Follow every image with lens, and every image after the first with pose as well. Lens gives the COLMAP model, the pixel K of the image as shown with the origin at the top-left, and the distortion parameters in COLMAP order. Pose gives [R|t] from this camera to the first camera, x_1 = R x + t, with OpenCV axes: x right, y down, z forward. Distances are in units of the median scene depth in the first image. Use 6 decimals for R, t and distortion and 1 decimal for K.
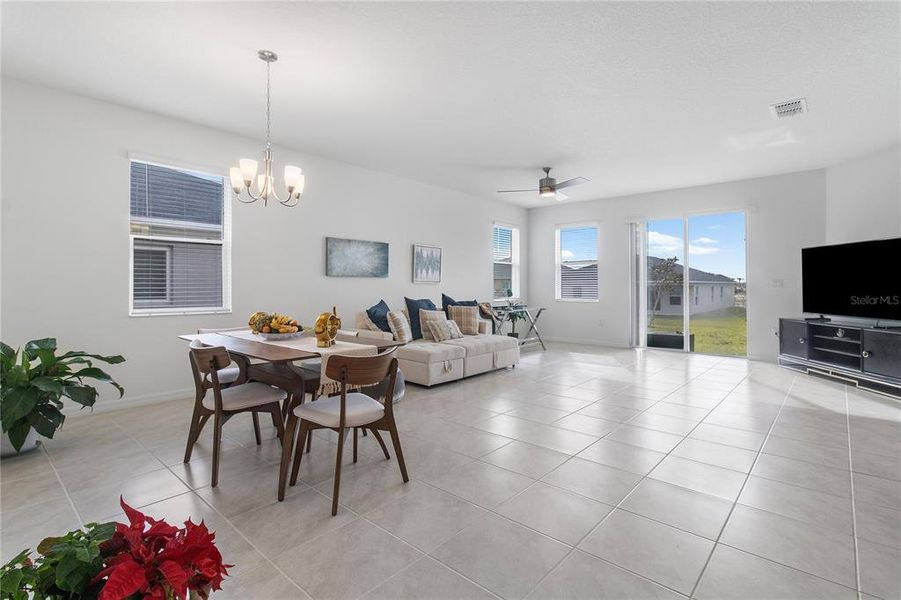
lens RADIAL K [[430.9, 0, 461.9], [0, 430.9, 279.3], [0, 0, 1]] dist [0.014177, -0.000569]
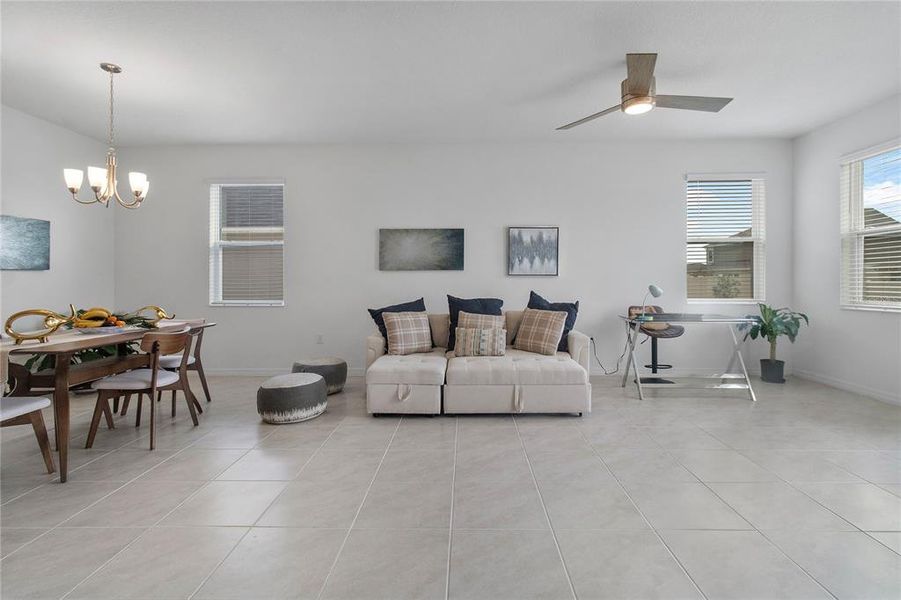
lens RADIAL K [[430.9, 0, 468.0], [0, 430.9, 284.9], [0, 0, 1]] dist [0.014177, -0.000569]
pose [[0.637623, 0.012034, -0.770255, 0.487491], [0.016403, 0.999439, 0.029192, -0.000422], [0.770174, -0.031248, 0.637068, 0.505806]]
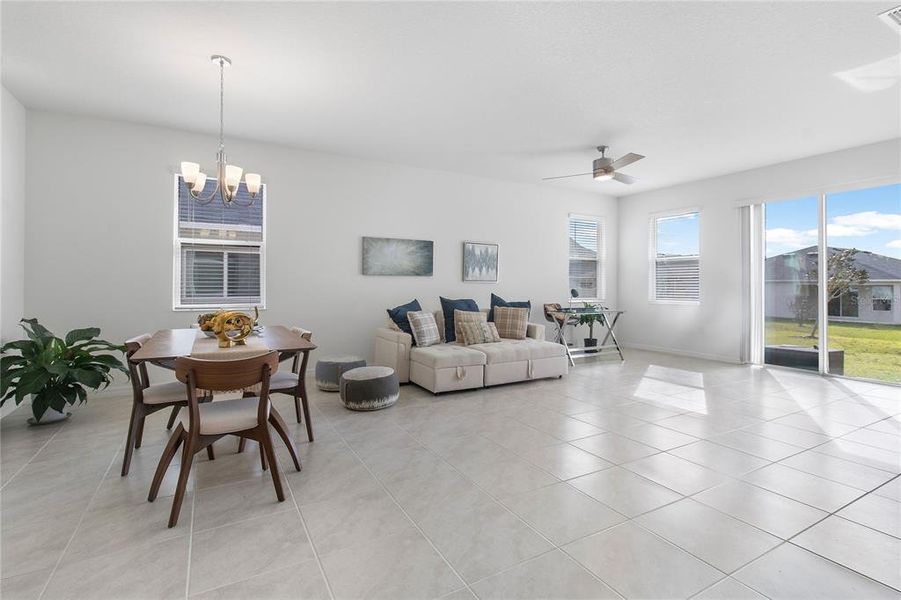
lens RADIAL K [[430.9, 0, 464.8], [0, 430.9, 283.8], [0, 0, 1]] dist [0.014177, -0.000569]
pose [[0.946205, 0.004691, -0.323533, 0.221498], [0.000190, 0.999887, 0.015055, -0.001842], [0.323567, -0.014307, 0.946097, 0.109373]]
